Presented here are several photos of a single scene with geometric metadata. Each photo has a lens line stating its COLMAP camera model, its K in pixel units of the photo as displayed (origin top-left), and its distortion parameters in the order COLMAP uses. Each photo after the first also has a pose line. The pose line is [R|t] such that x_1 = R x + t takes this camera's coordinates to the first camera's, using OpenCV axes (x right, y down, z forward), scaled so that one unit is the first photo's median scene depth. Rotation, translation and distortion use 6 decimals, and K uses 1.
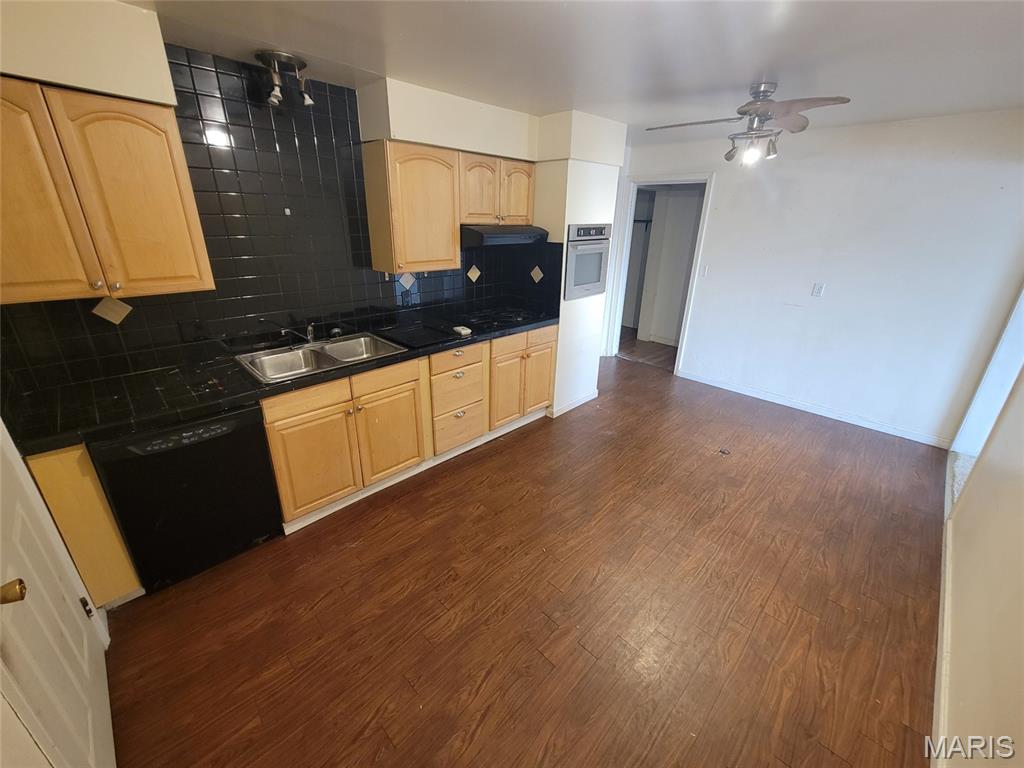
lens RADIAL K [[415.9, 0, 506.9], [0, 415.9, 381.6], [0, 0, 1]] dist [0.002988, 0.000089]
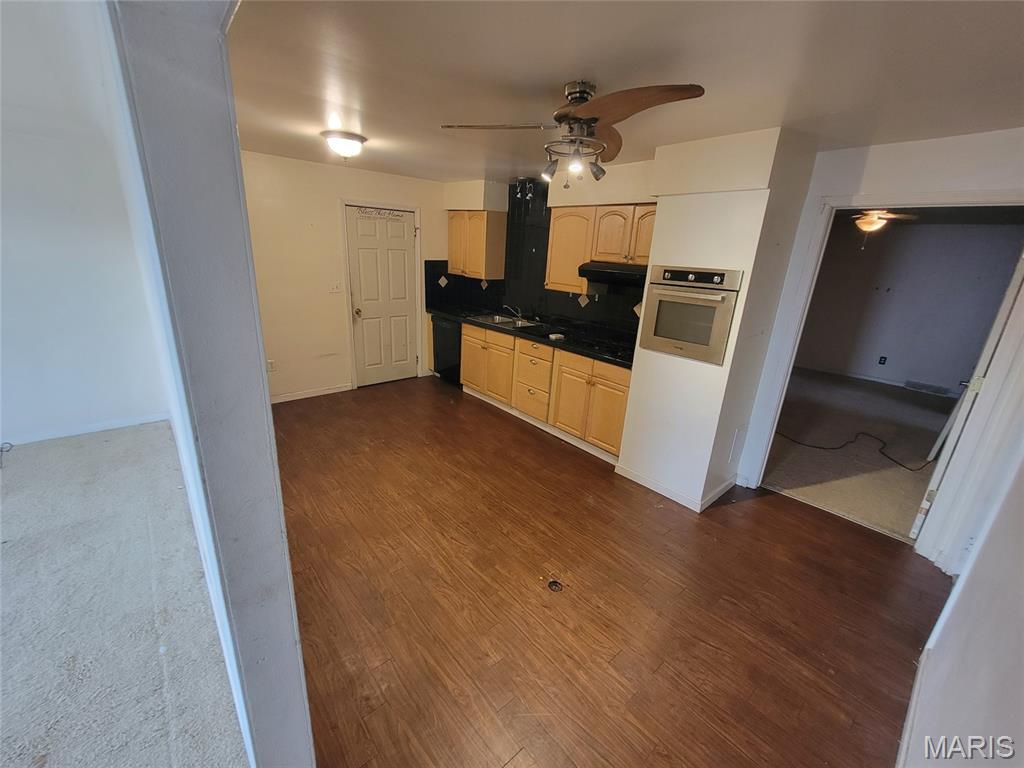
lens RADIAL K [[415.9, 0, 506.7], [0, 415.9, 381.9], [0, 0, 1]] dist [0.002988, 0.000089]
pose [[-0.068415, 0.282329, -0.956875, 1.197597], [-0.422276, 0.860775, 0.284166, -0.304658], [0.903882, 0.423506, 0.060331, 0.827844]]
